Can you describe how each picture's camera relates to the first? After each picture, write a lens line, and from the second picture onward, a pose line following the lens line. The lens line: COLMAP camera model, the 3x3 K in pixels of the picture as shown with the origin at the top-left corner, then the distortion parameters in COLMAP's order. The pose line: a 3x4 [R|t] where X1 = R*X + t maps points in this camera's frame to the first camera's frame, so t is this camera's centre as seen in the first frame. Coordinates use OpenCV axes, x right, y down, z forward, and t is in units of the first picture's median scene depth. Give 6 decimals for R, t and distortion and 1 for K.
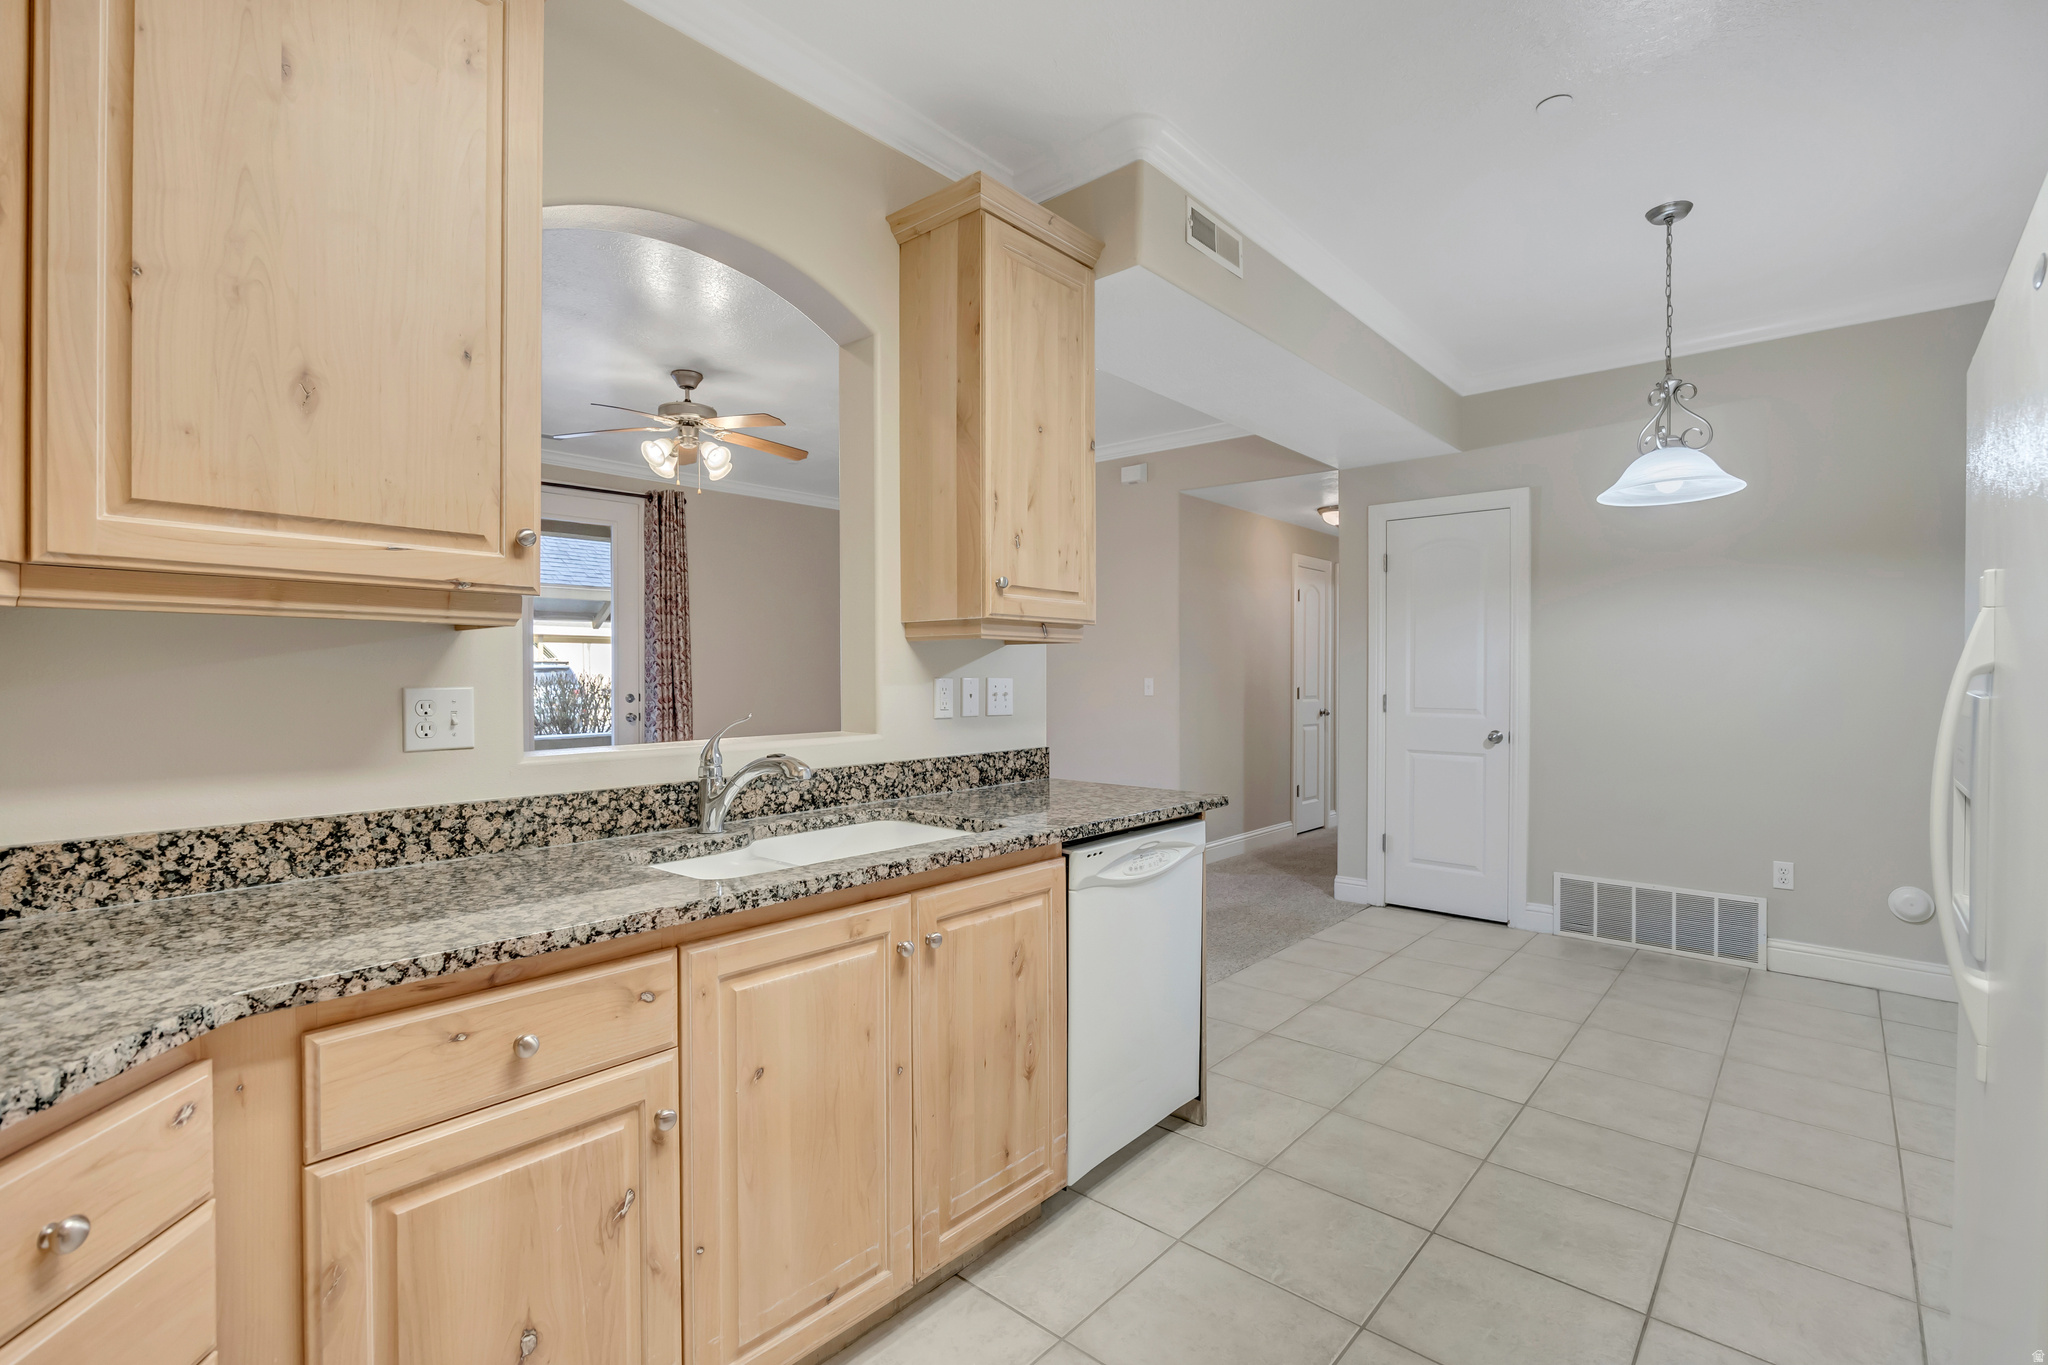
lens RADIAL K [[937.3, 0, 1024.6], [0, 937.3, 687.1], [0, 0, 1]] dist [0.000100, 0.000197]
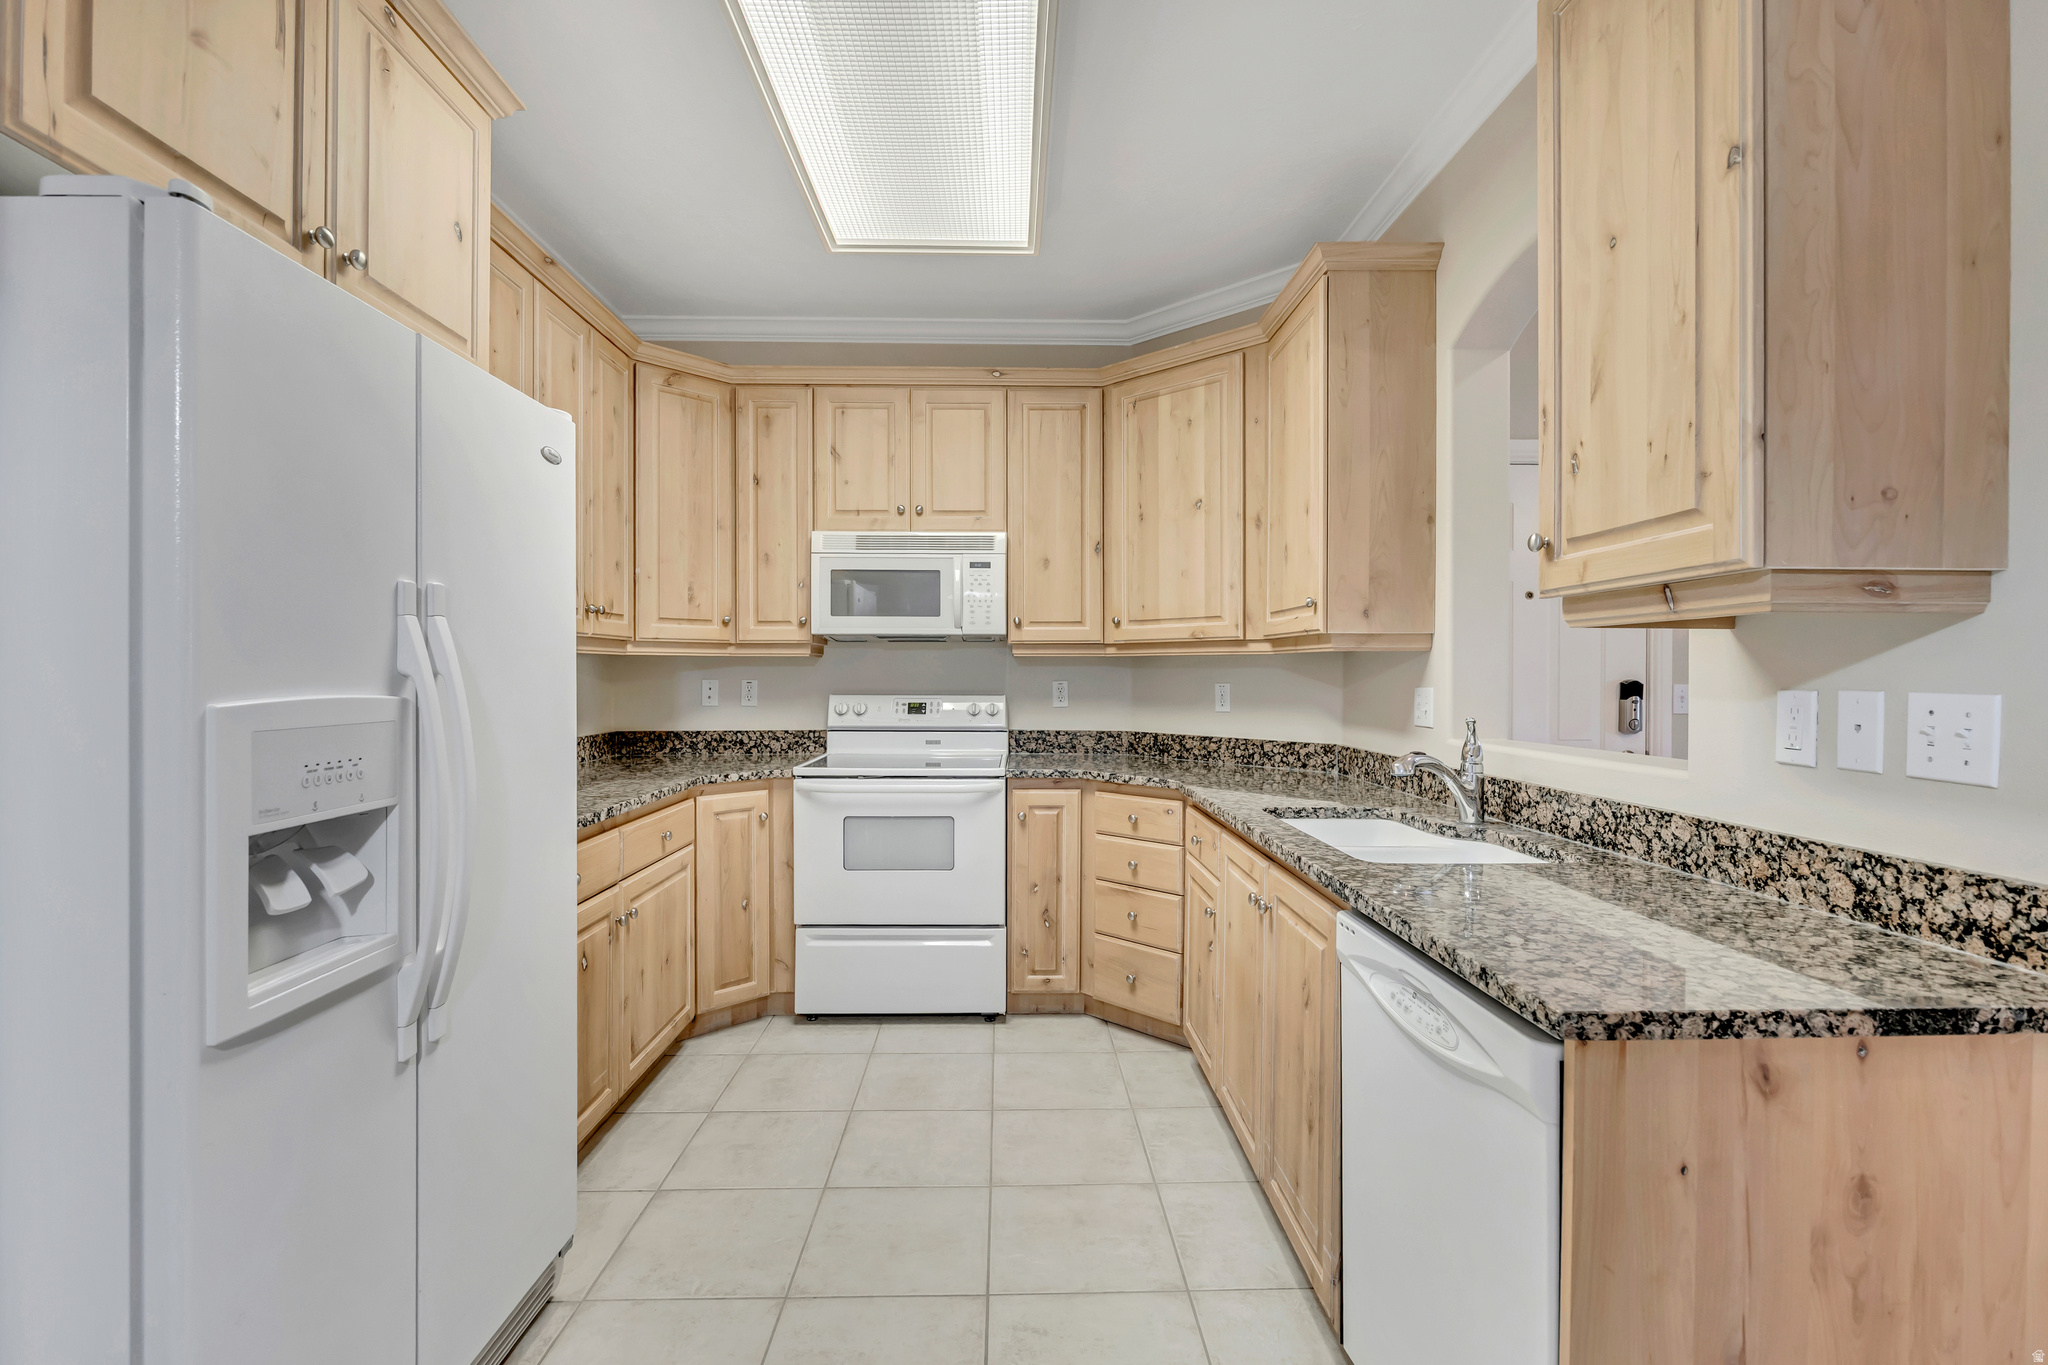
lens RADIAL K [[937.3, 0, 1024.8], [0, 937.3, 674.2], [0, 0, 1]] dist [0.000100, 0.000197]
pose [[-0.737846, -0.002343, -0.674965, 0.651036], [-0.010755, 0.999908, 0.008286, -0.019836], [0.674884, 0.013373, -0.737803, 1.180873]]
